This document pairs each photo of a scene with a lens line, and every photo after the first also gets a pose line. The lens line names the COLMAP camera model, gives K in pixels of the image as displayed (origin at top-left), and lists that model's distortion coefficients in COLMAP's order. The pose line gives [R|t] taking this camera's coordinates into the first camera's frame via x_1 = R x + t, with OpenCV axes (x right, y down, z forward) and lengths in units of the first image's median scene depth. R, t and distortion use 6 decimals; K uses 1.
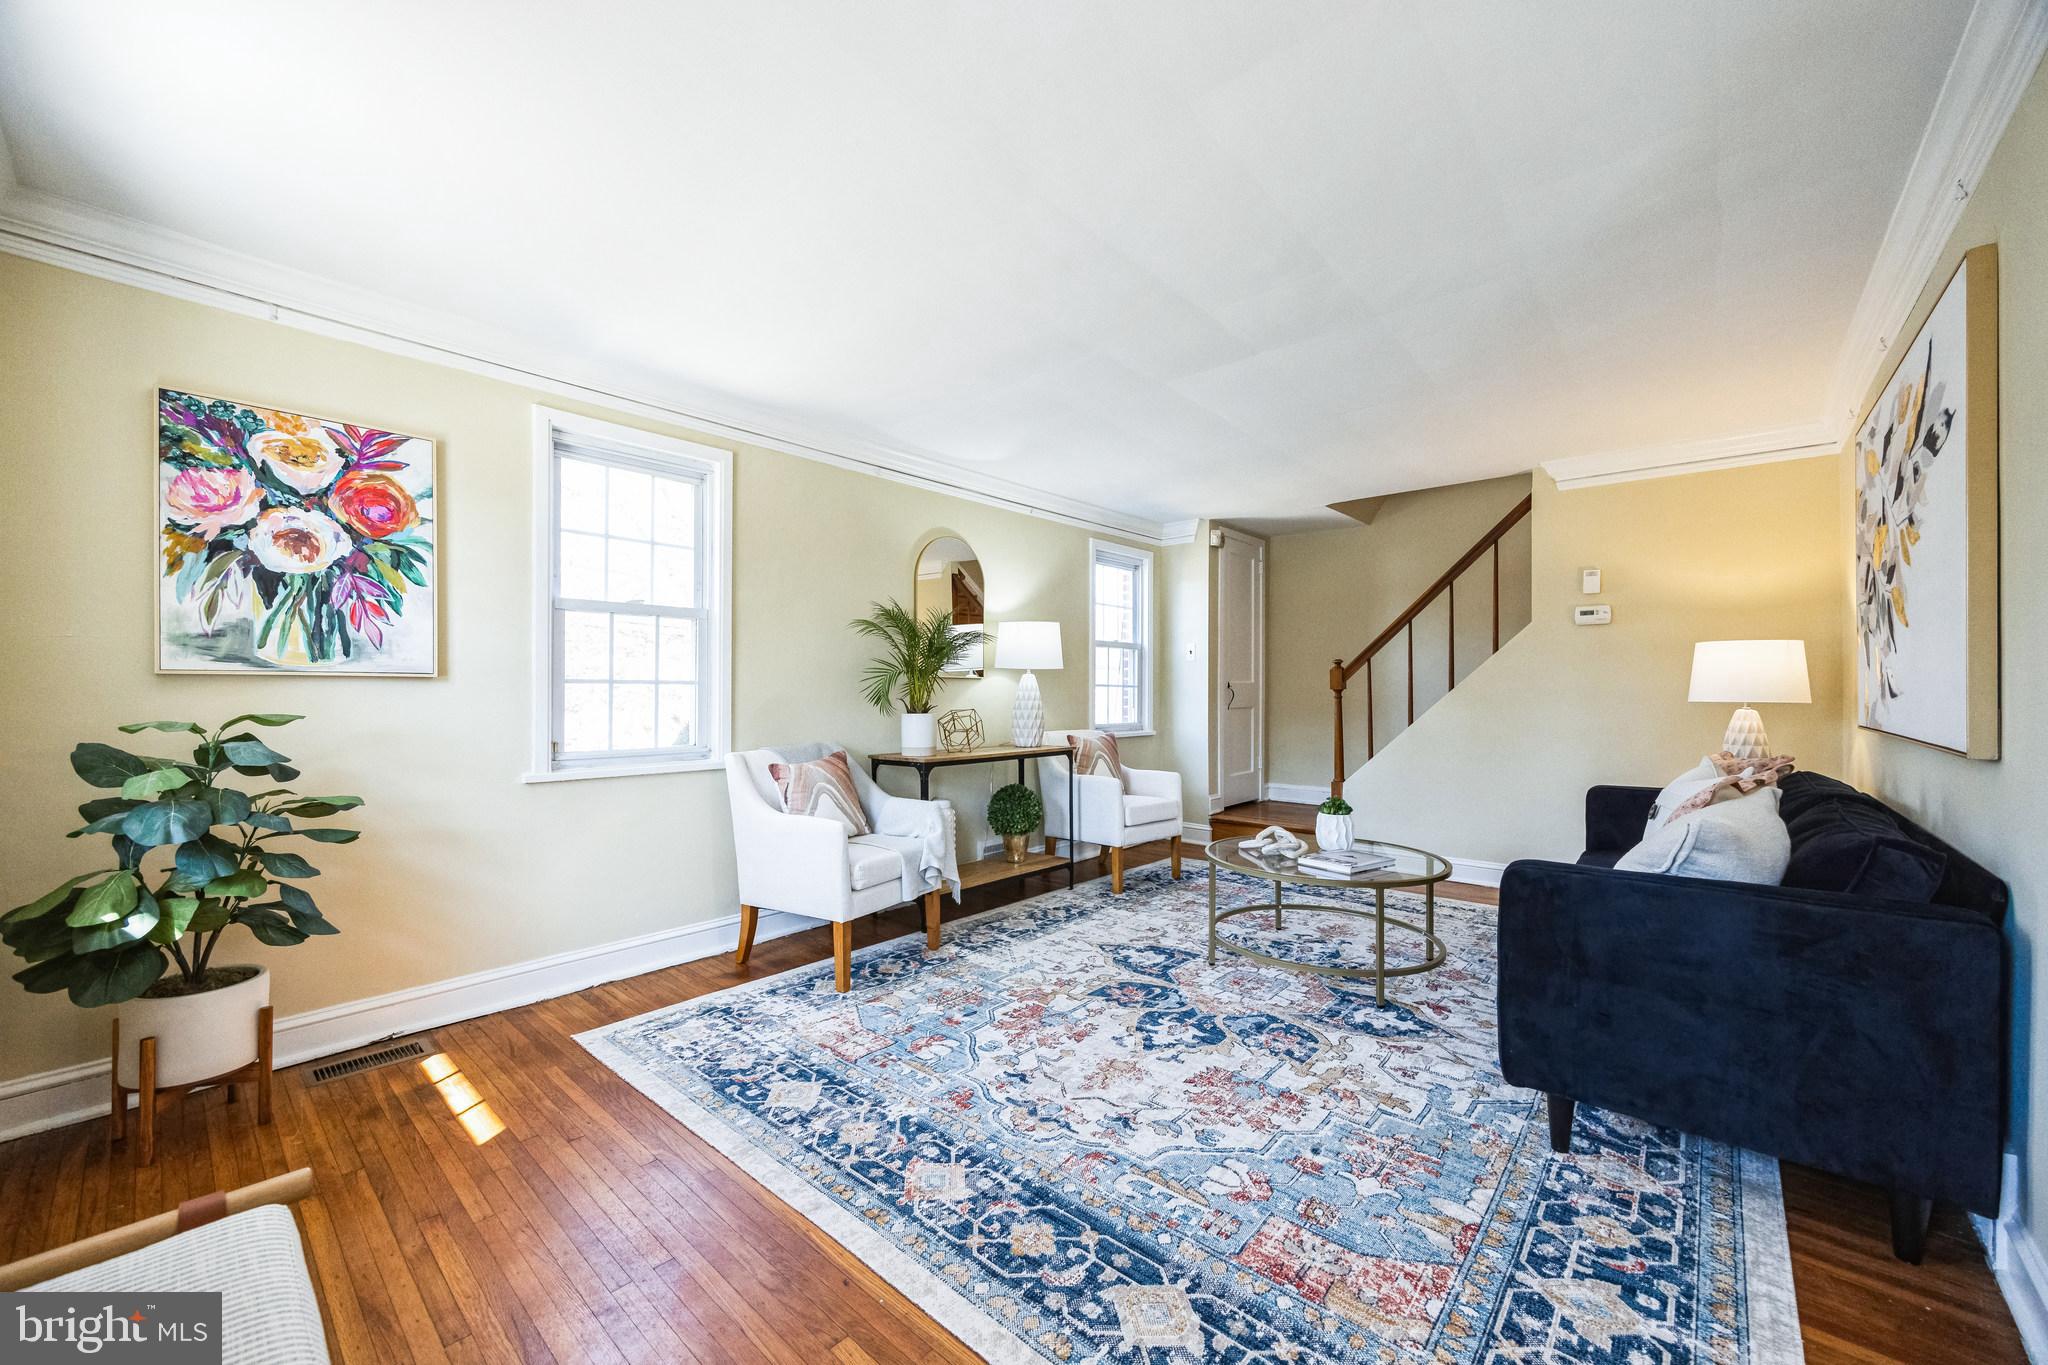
lens RADIAL K [[785.7, 0, 1021.7], [0, 785.7, 689.2], [0, 0, 1]] dist [-0.000329, 0.000276]
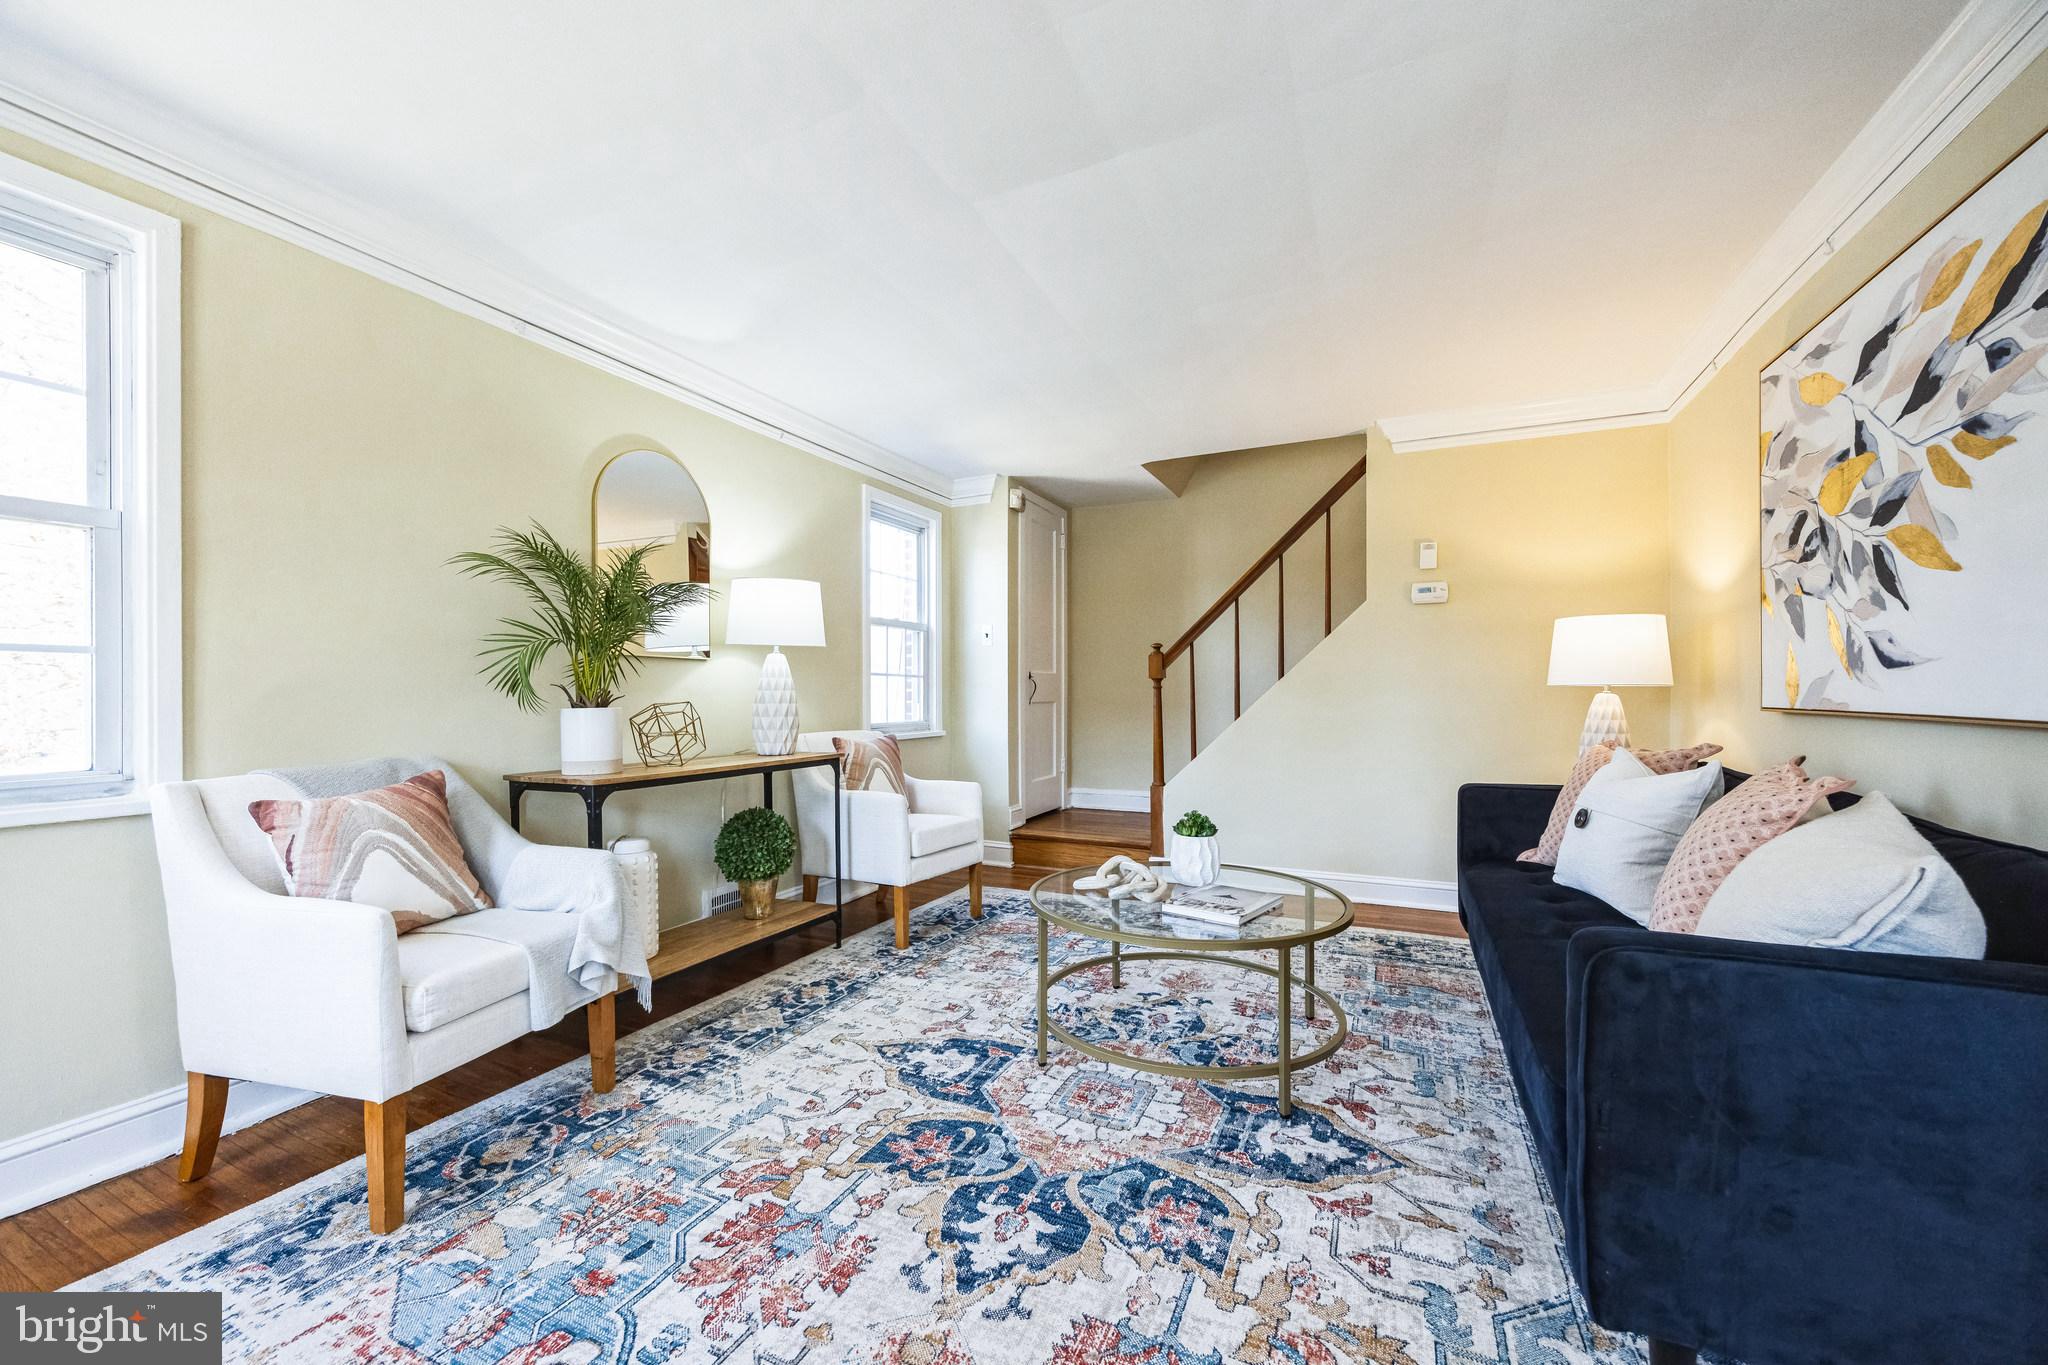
lens RADIAL K [[788.2, 0, 1020.1], [0, 788.2, 696.7], [0, 0, 1]] dist [-0.002048, 0.000192]
pose [[0.961315, -0.005407, 0.275400, 0.034410], [0.003604, 0.999969, 0.007054, 0.022170], [-0.275429, -0.005788, 0.961304, 0.344618]]
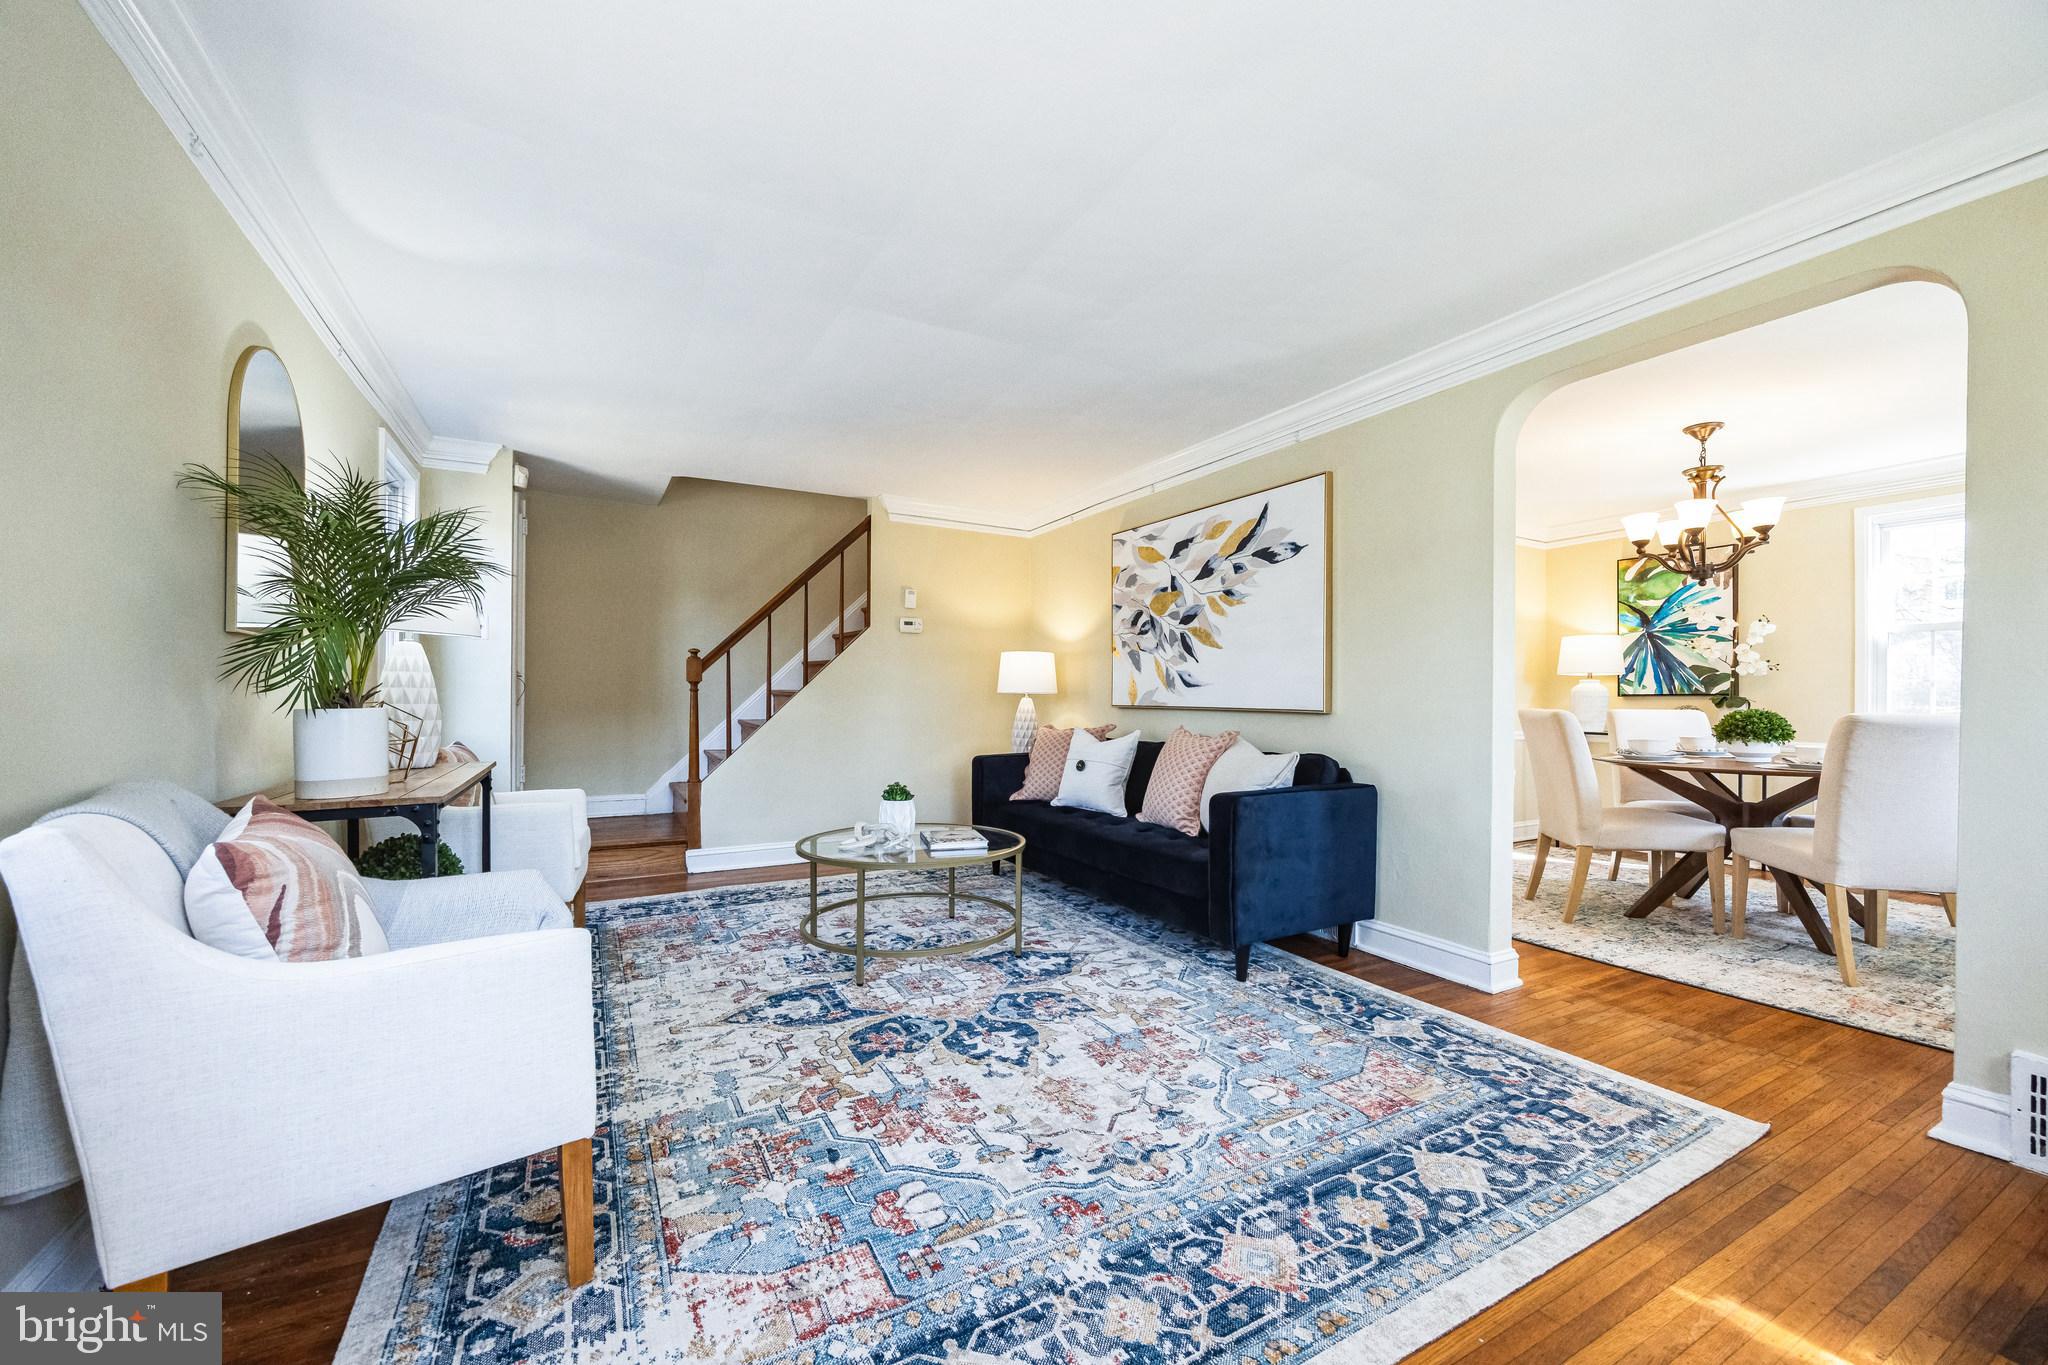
lens RADIAL K [[788.2, 0, 1020.1], [0, 788.2, 696.7], [0, 0, 1]] dist [-0.002048, 0.000192]
pose [[0.338689, 0.002203, 0.940896, -0.536642], [-0.006382, 0.999980, -0.000044, 0.025273], [-0.940877, -0.005990, 0.338696, 0.537758]]
